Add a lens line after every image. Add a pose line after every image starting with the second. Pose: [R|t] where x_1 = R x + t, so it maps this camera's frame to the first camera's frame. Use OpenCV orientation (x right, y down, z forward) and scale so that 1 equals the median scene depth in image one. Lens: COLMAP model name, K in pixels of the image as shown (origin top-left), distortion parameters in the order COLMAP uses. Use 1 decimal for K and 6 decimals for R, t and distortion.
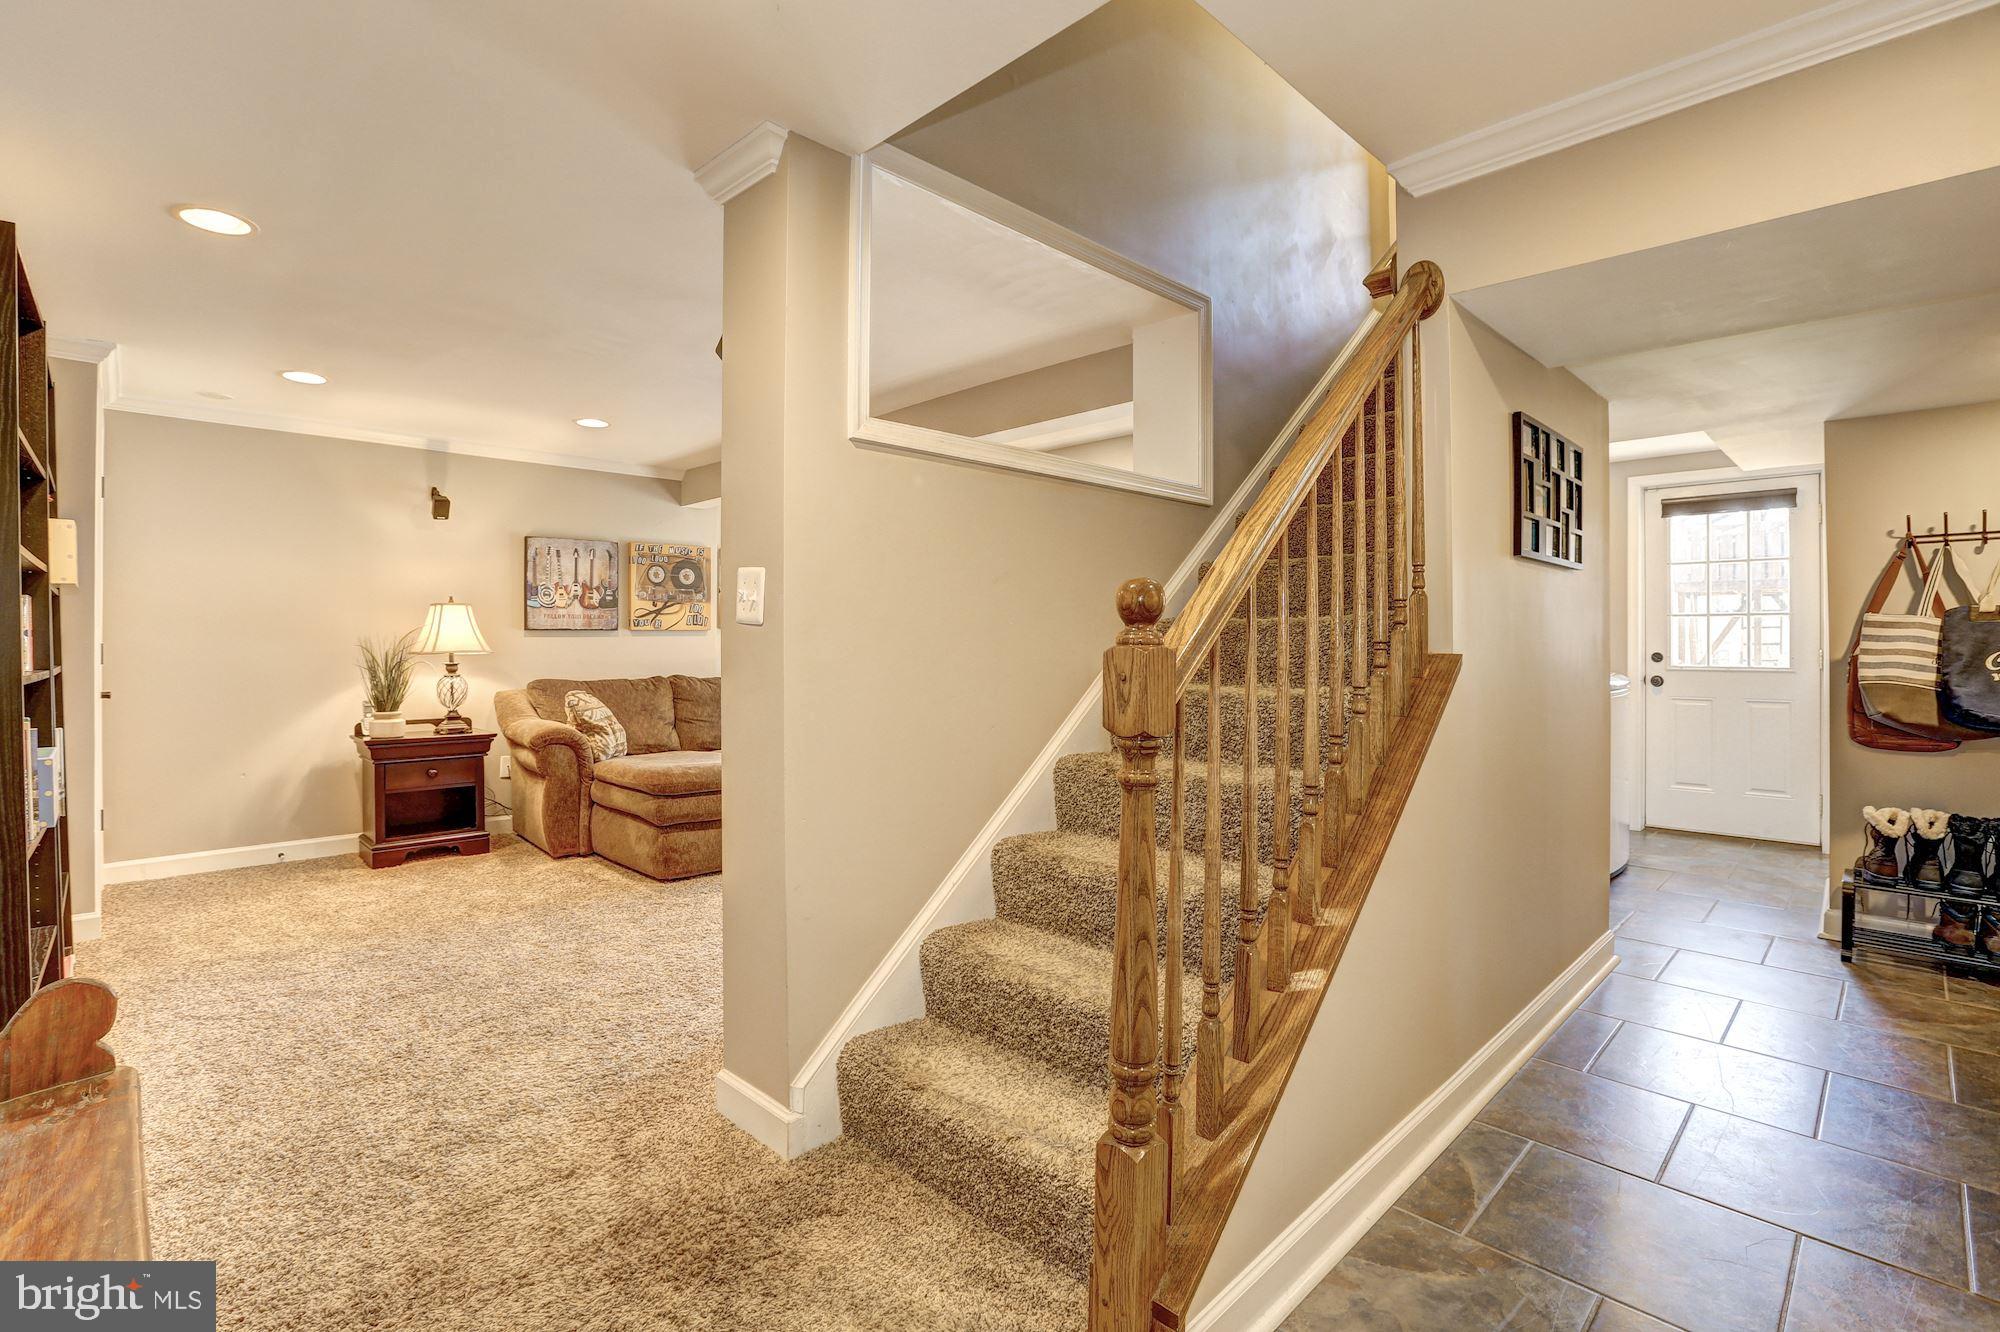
lens RADIAL K [[920.9, 0, 991.5], [0, 920.9, 658.4], [0, 0, 1]] dist [-0.012284, 0.001726]
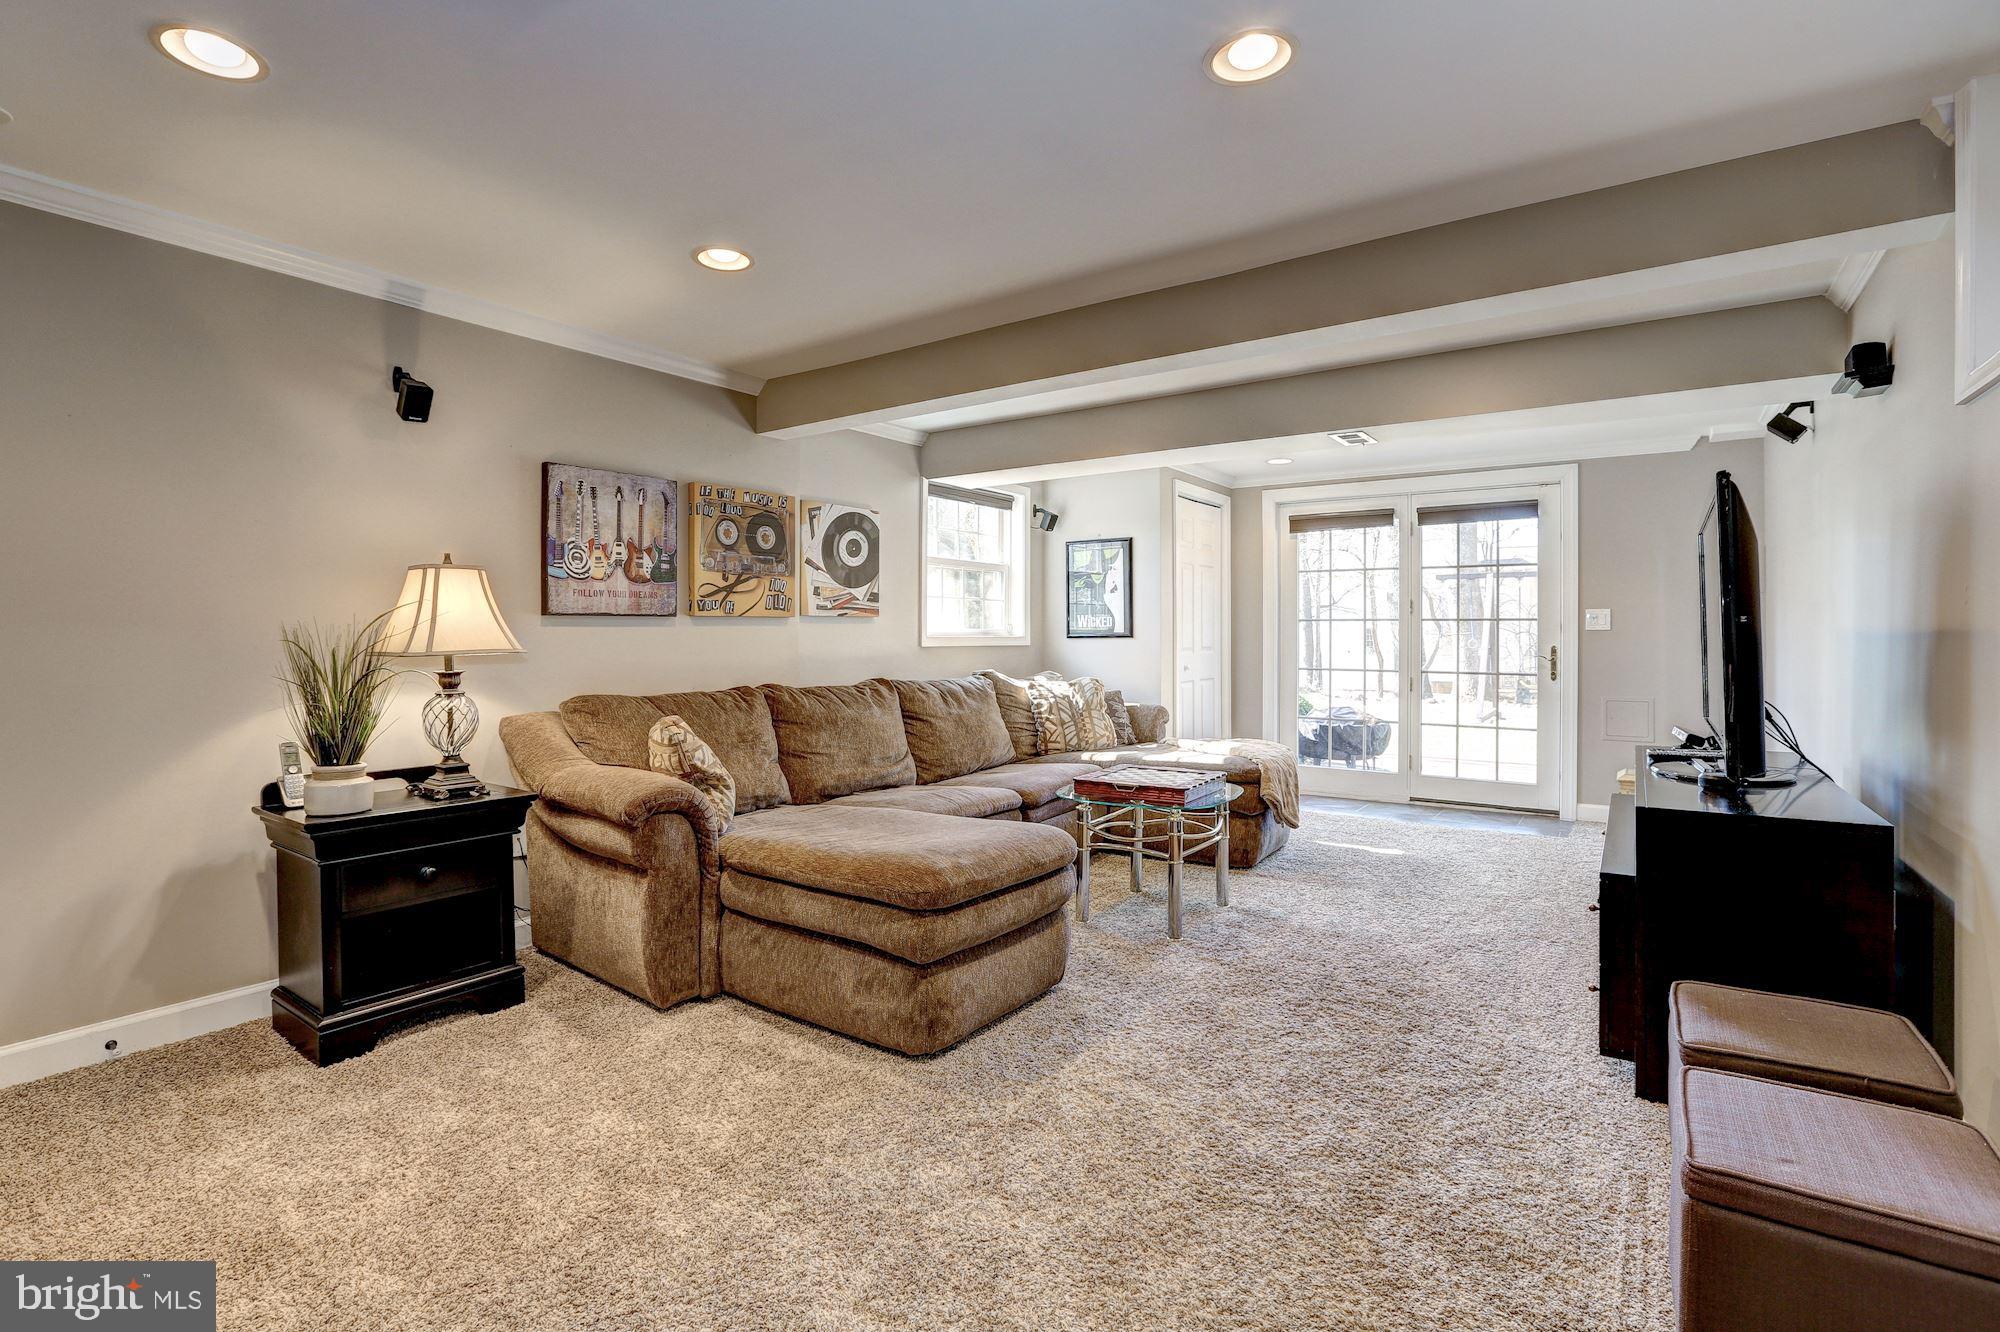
lens RADIAL K [[920.9, 0, 1009.6], [0, 920.9, 653.7], [0, 0, 1]] dist [-0.012284, 0.001726]
pose [[0.982567, -0.002492, 0.185891, -0.341238], [0.001352, 0.999979, 0.006262, -0.009093], [-0.185903, -0.005902, 0.982550, 0.364971]]
